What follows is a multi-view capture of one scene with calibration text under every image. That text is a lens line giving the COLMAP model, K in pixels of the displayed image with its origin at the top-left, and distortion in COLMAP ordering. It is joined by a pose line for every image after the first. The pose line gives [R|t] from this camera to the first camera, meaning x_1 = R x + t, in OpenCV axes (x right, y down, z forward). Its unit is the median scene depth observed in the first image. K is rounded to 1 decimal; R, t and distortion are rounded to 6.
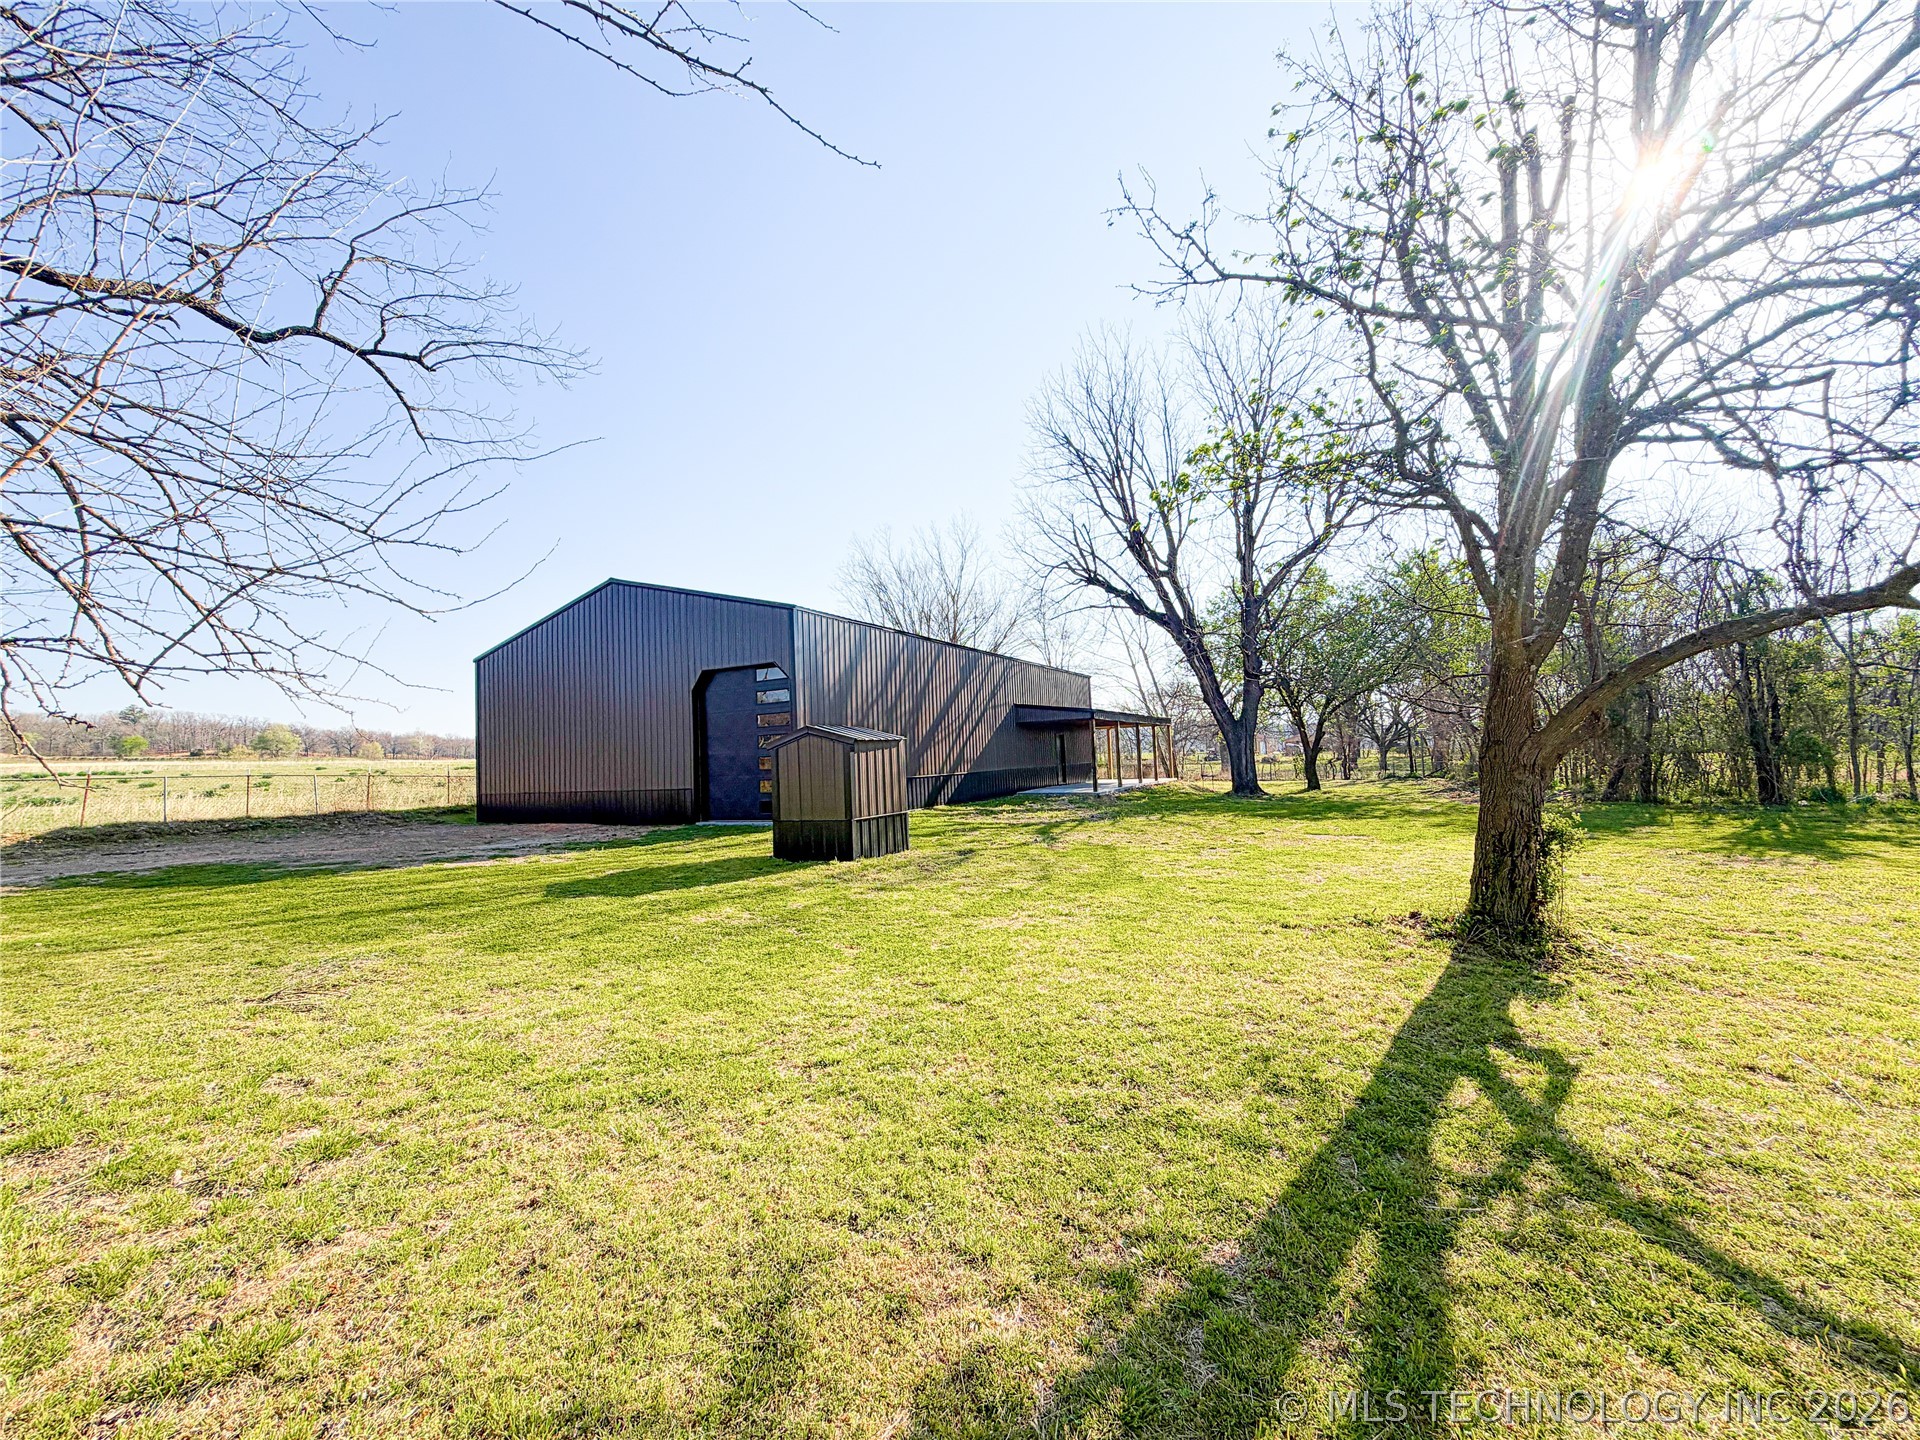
lens RADIAL K [[769.2, 0, 959.2], [0, 769.2, 709.2], [0, 0, 1]] dist [0.001386, 0.000239]
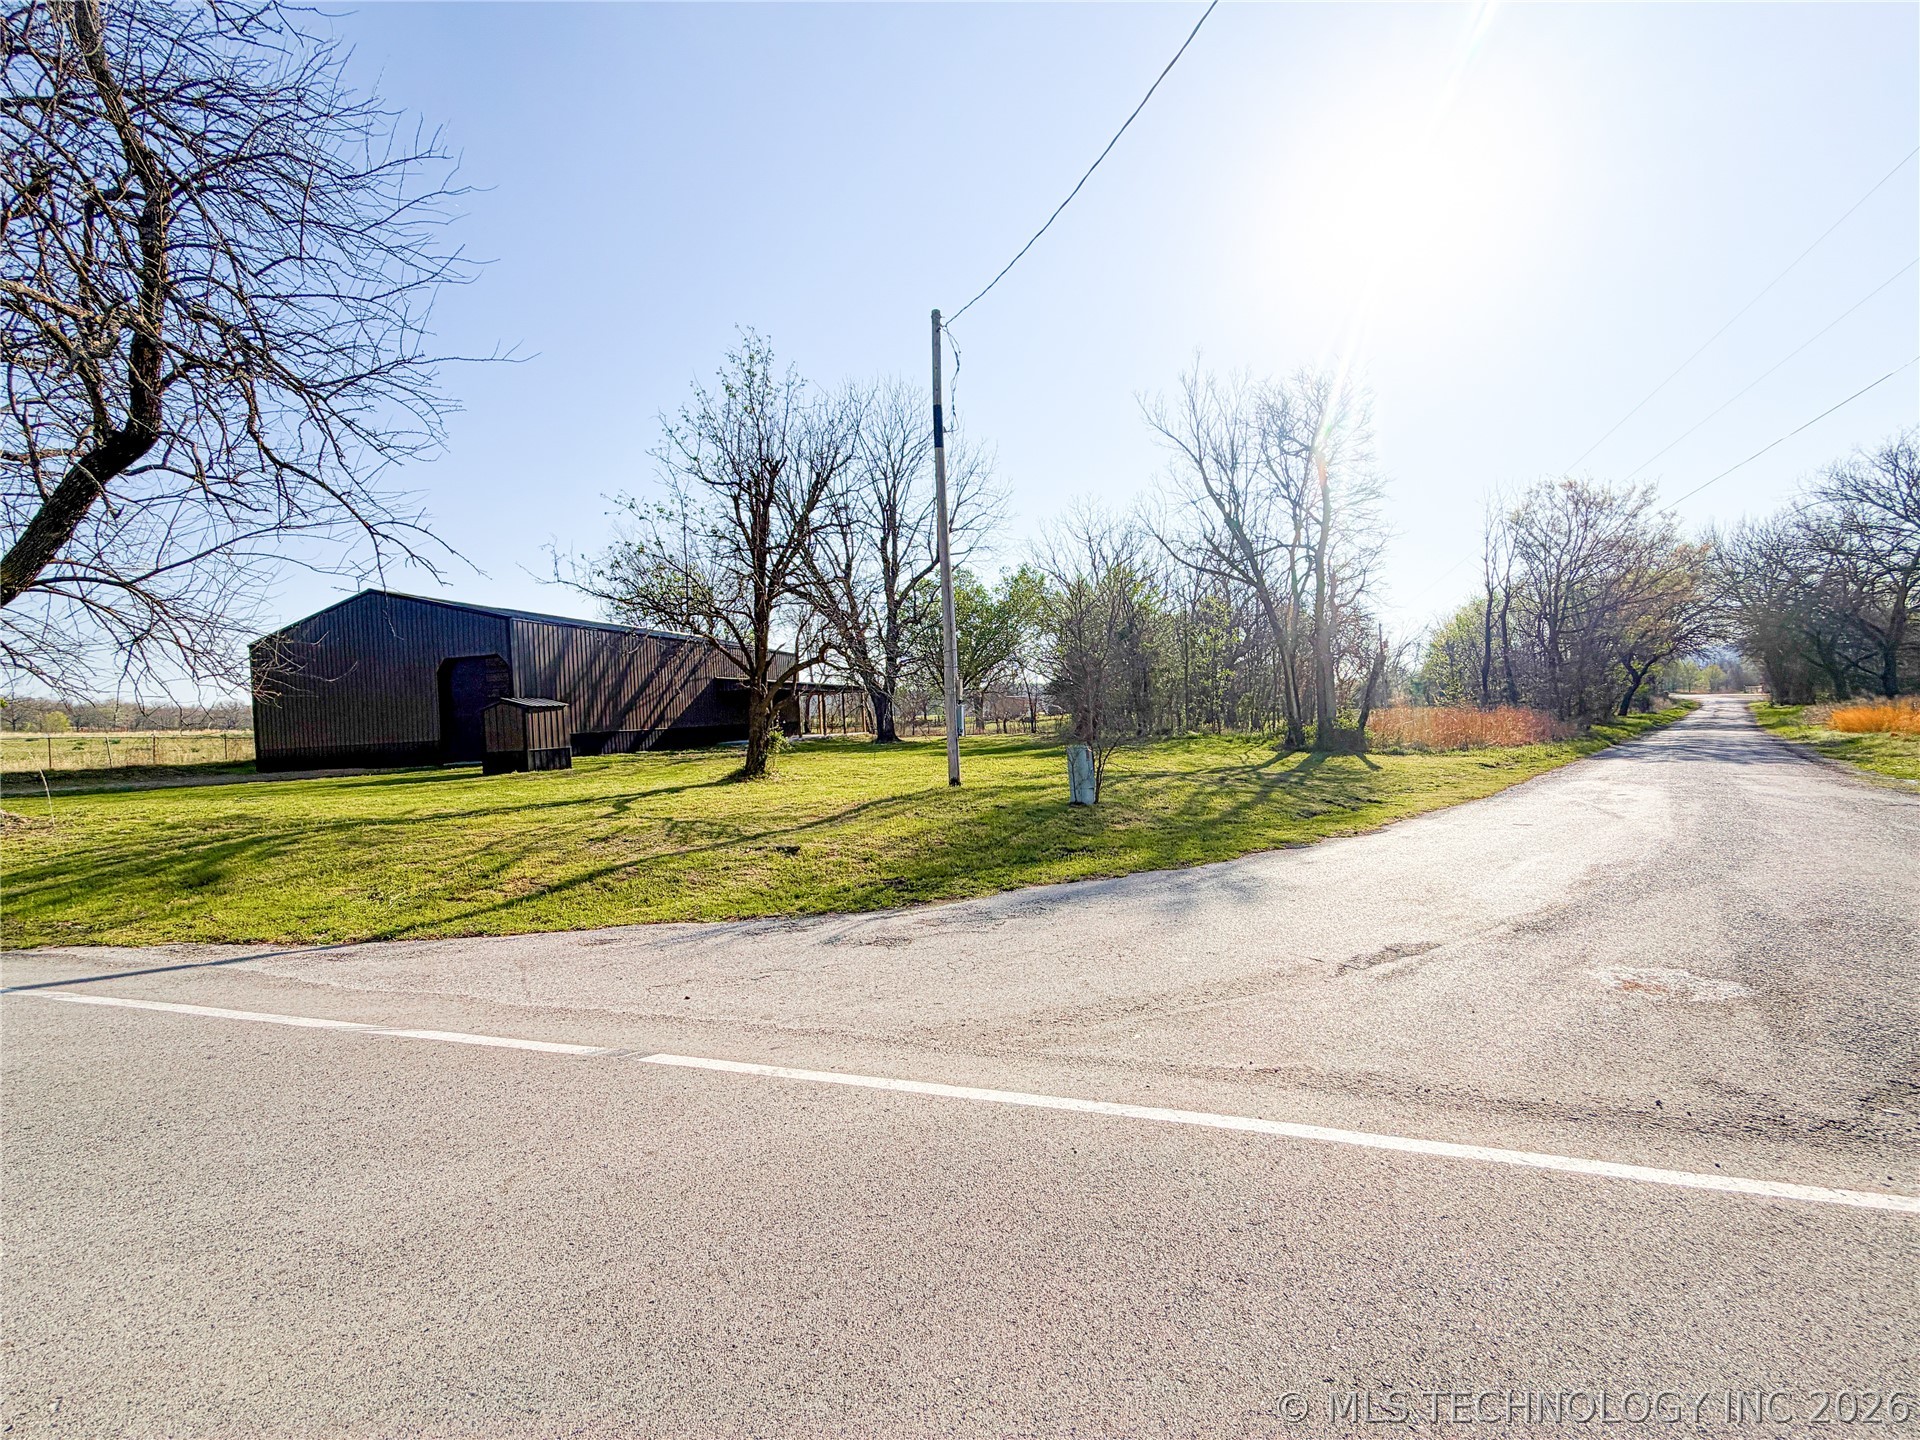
lens RADIAL K [[769.2, 0, 956.2], [0, 769.2, 717.2], [0, 0, 1]] dist [0.001386, 0.000239]
pose [[0.975017, -0.012232, 0.221794, 0.233931], [-0.000855, 0.998269, 0.058814, -0.022514], [-0.222129, -0.057534, 0.973318, -0.522917]]
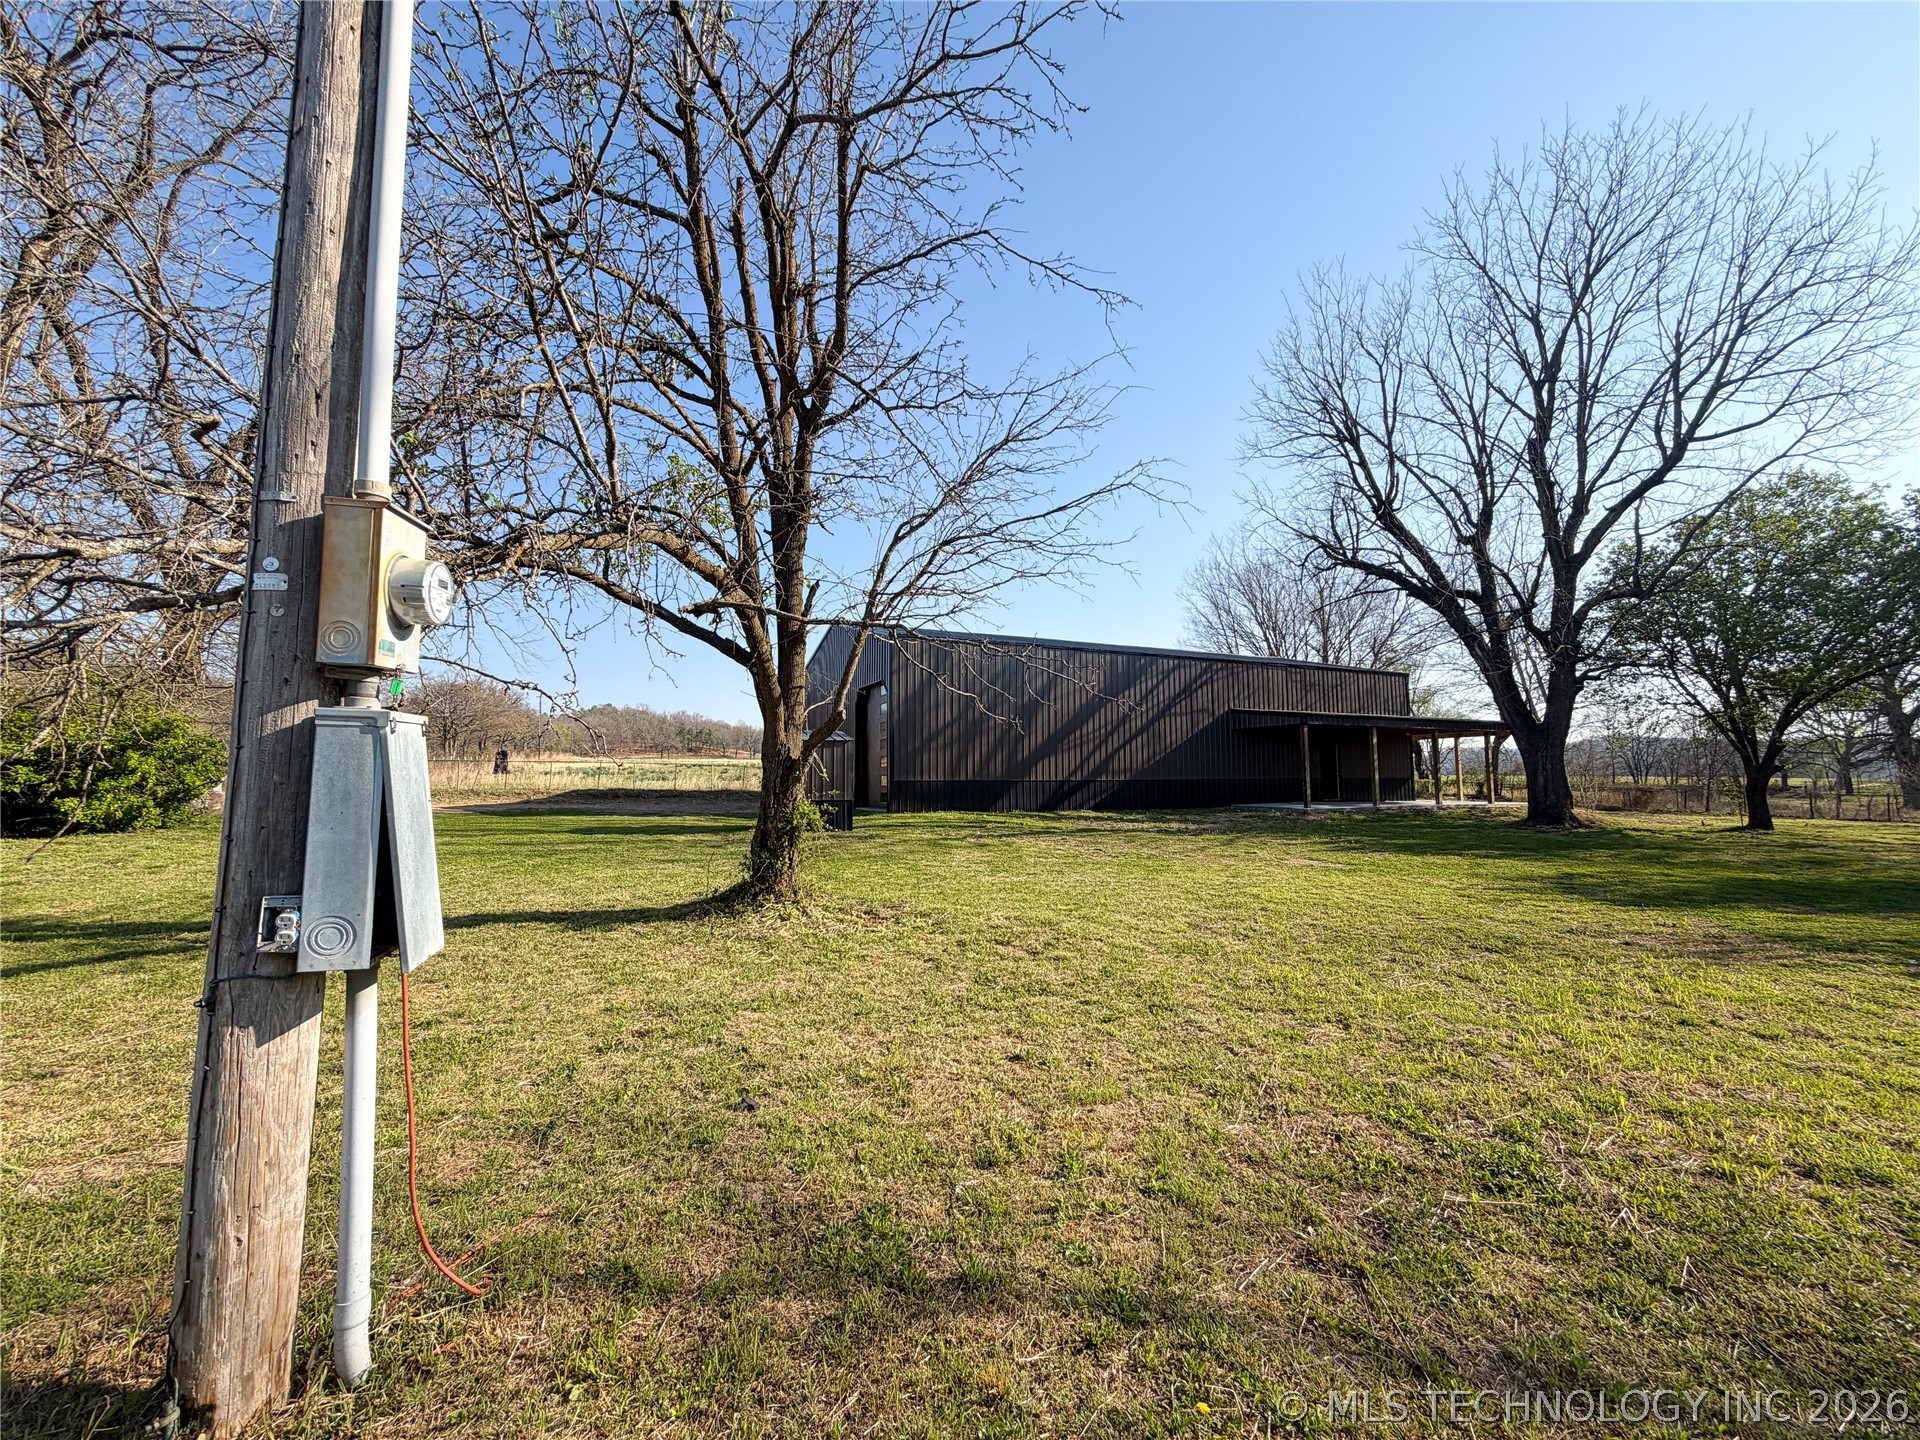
lens RADIAL K [[769.2, 0, 954.8], [0, 769.2, 718.8], [0, 0, 1]] dist [0.001386, 0.000239]
pose [[0.790449, -0.015381, -0.612334, 0.476324], [0.013406, 0.999880, -0.007810, 0.007834], [0.612381, -0.002035, 0.790560, 0.079537]]
